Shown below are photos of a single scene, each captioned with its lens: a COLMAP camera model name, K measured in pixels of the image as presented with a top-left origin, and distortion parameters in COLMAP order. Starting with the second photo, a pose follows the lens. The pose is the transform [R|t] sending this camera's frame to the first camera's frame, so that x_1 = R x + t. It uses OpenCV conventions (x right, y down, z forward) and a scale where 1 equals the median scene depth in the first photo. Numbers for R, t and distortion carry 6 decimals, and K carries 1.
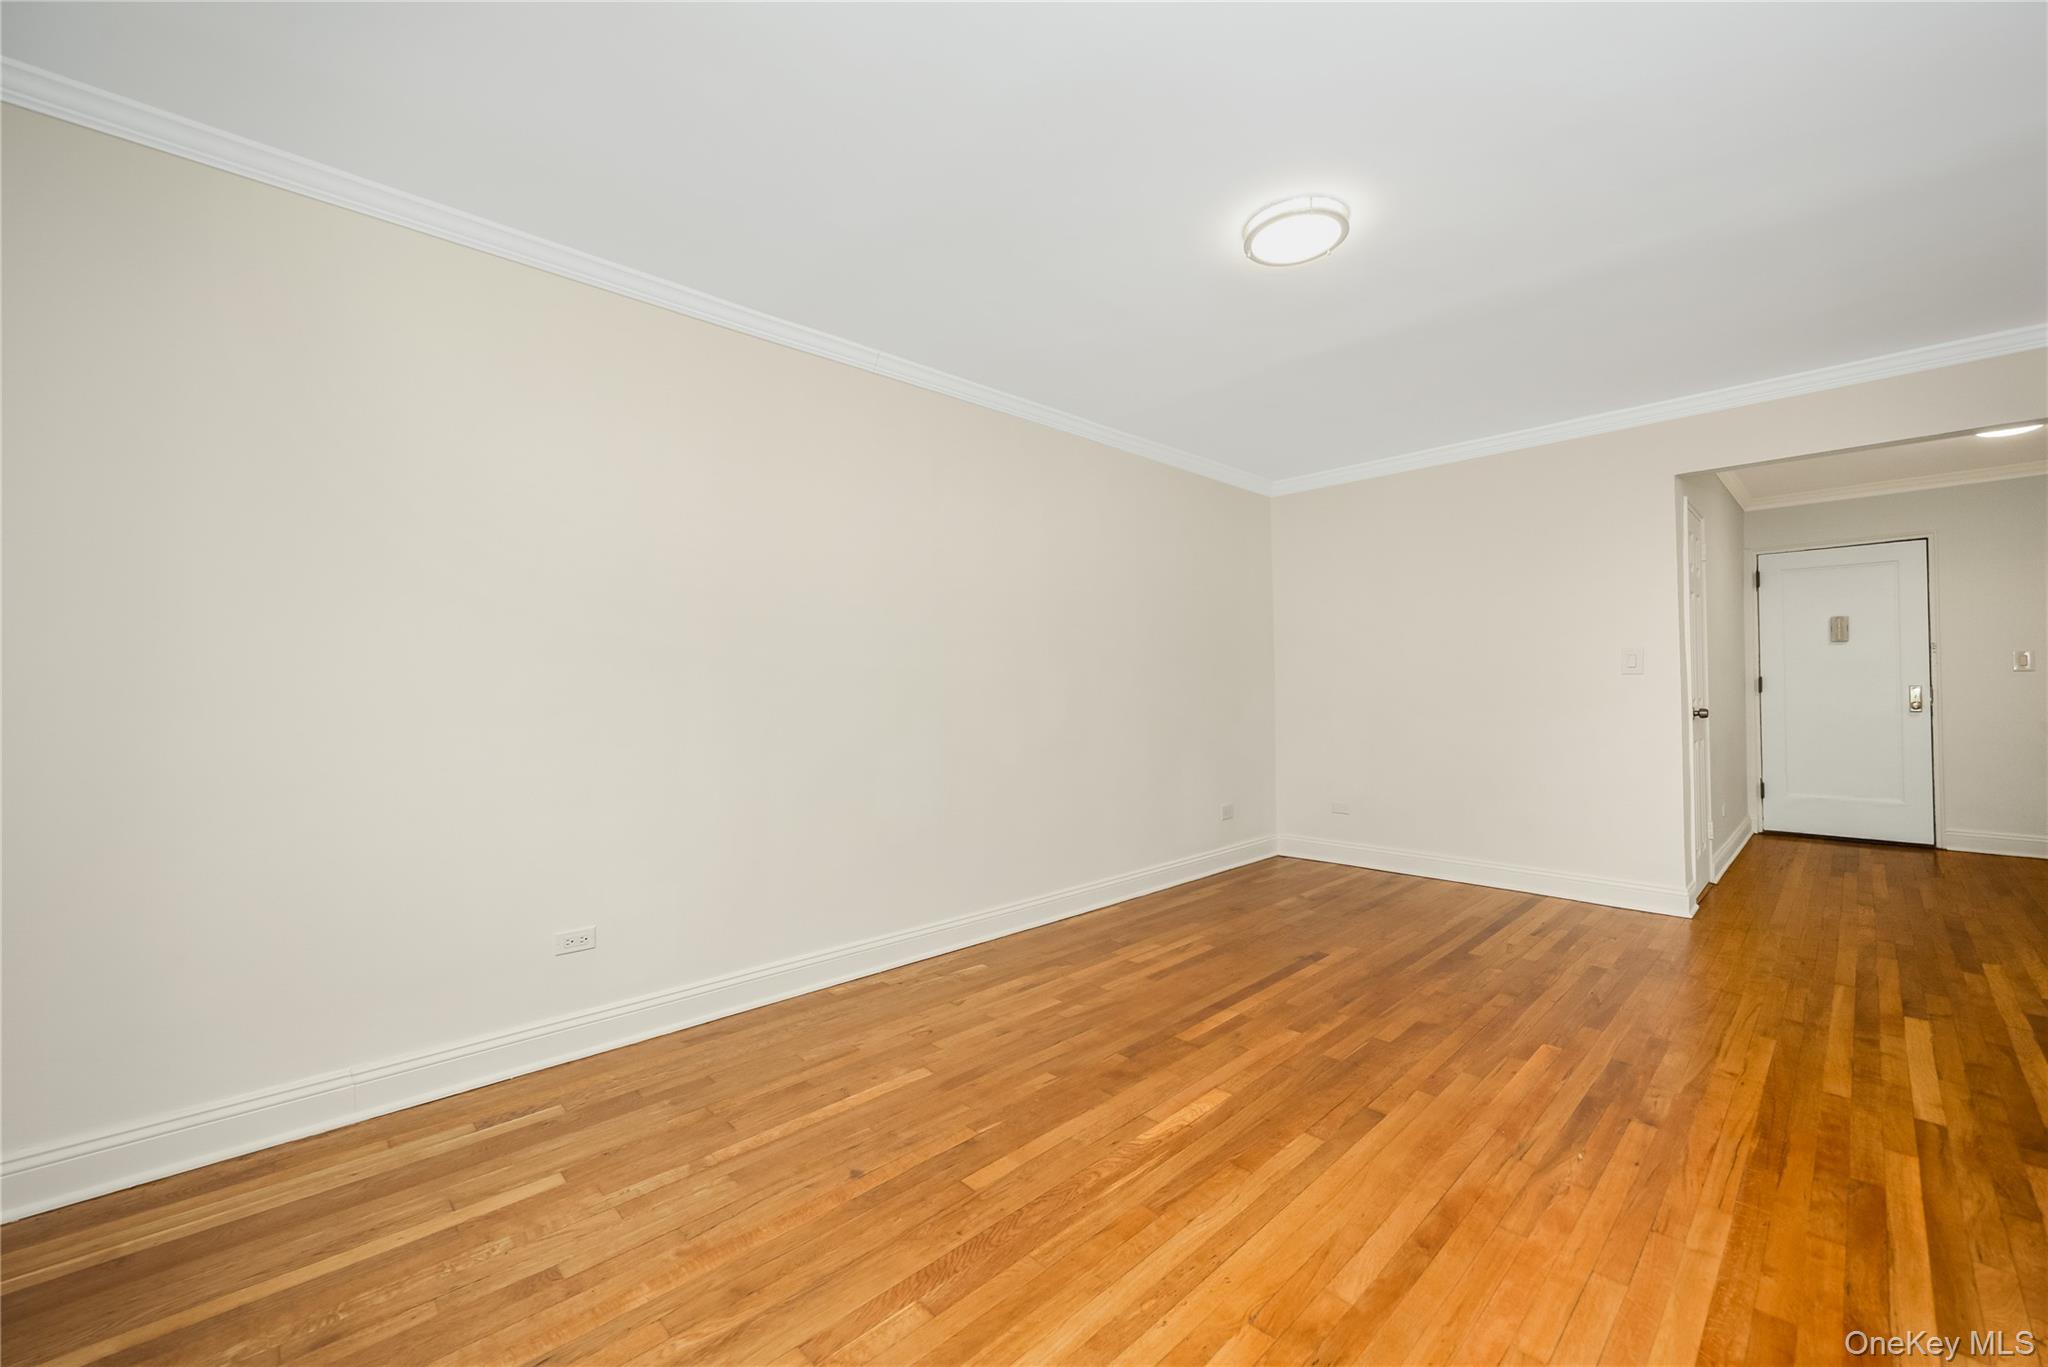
lens RADIAL K [[802.3, 0, 1033.0], [0, 802.3, 676.9], [0, 0, 1]] dist [-0.003693, 0.000804]
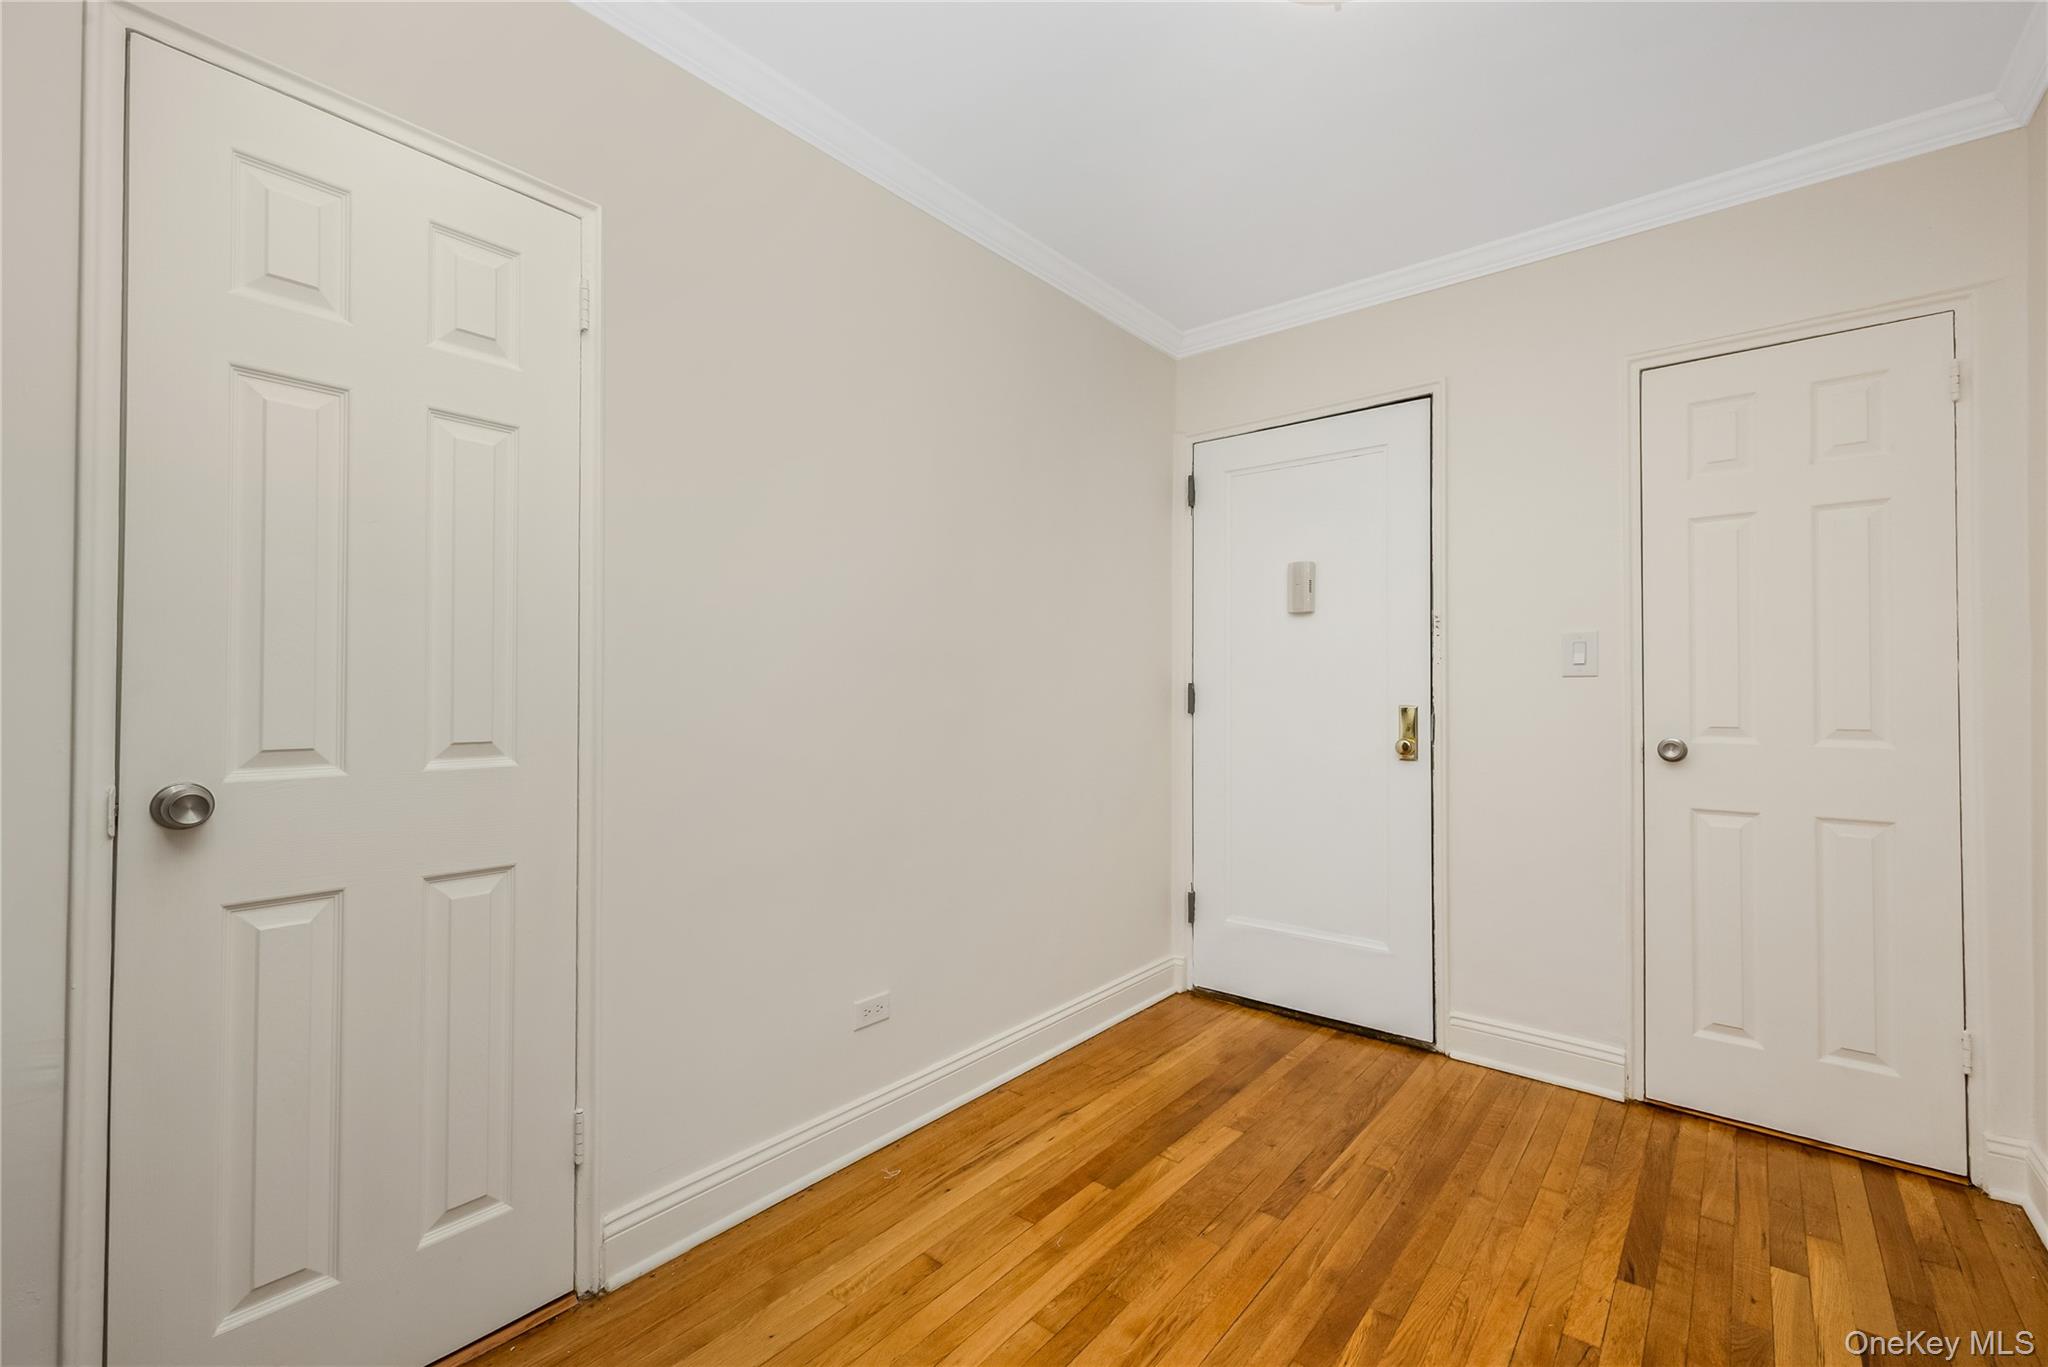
lens RADIAL K [[802.3, 0, 1045.2], [0, 802.3, 683.7], [0, 0, 1]] dist [-0.003693, 0.000804]
pose [[0.995303, 0.010047, 0.096288, 1.431403], [-0.010858, 0.999910, 0.007904, -0.006007], [-0.096200, -0.008912, 0.995322, 0.929555]]
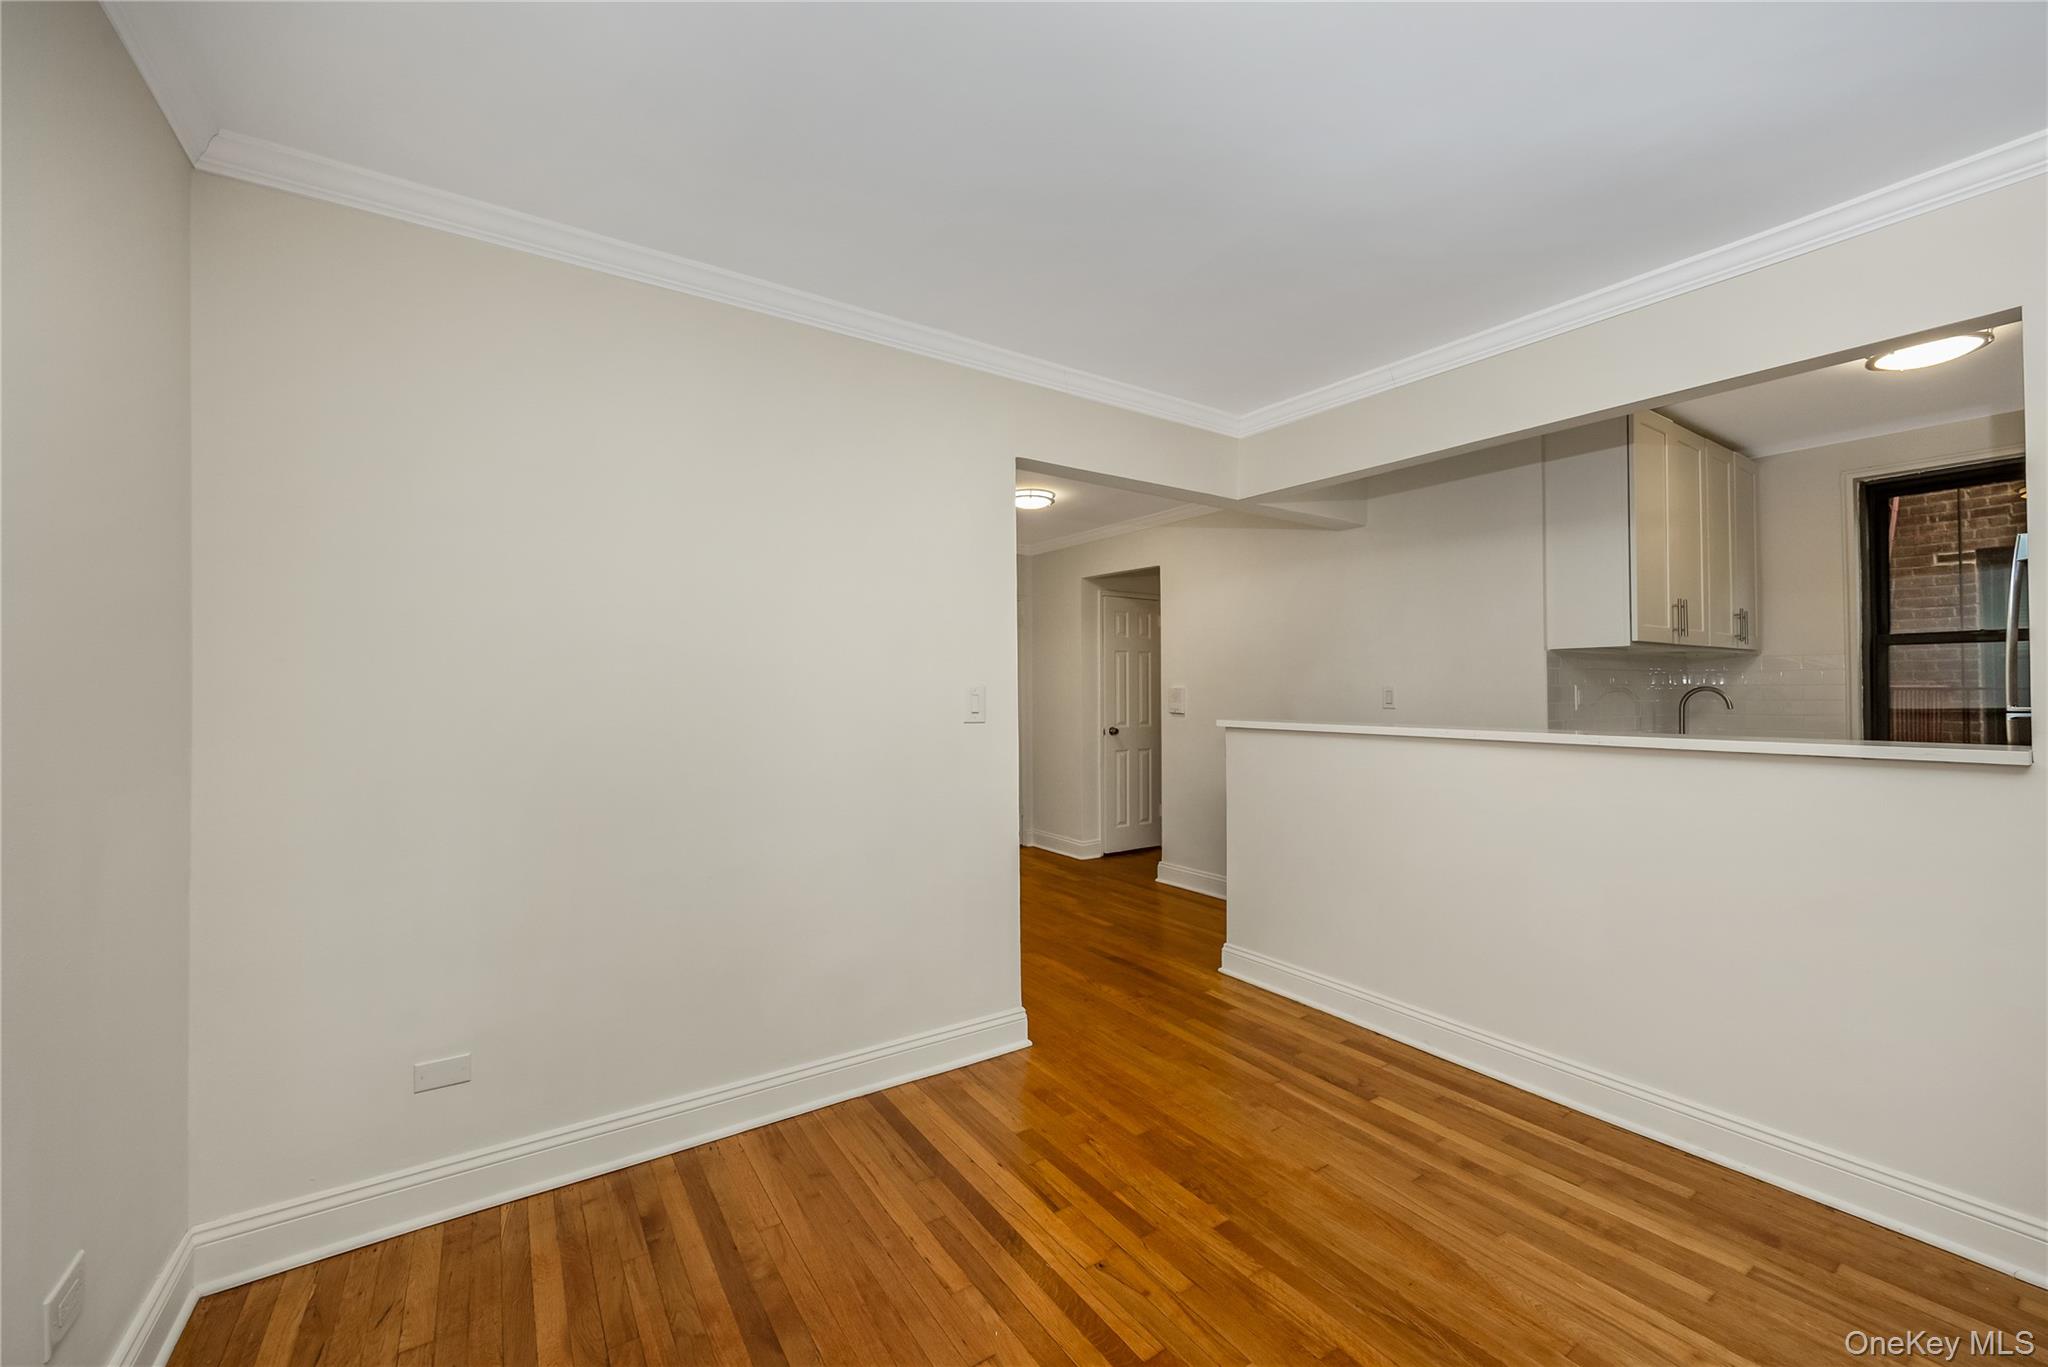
lens RADIAL K [[802.3, 0, 1025.5], [0, 802.3, 684.5], [0, 0, 1]] dist [-0.003693, 0.000804]
pose [[0.172320, 0.017348, 0.984888, 0.079231], [-0.014072, 0.999786, -0.015149, -0.035172], [-0.984941, -0.011249, 0.172527, 1.057075]]
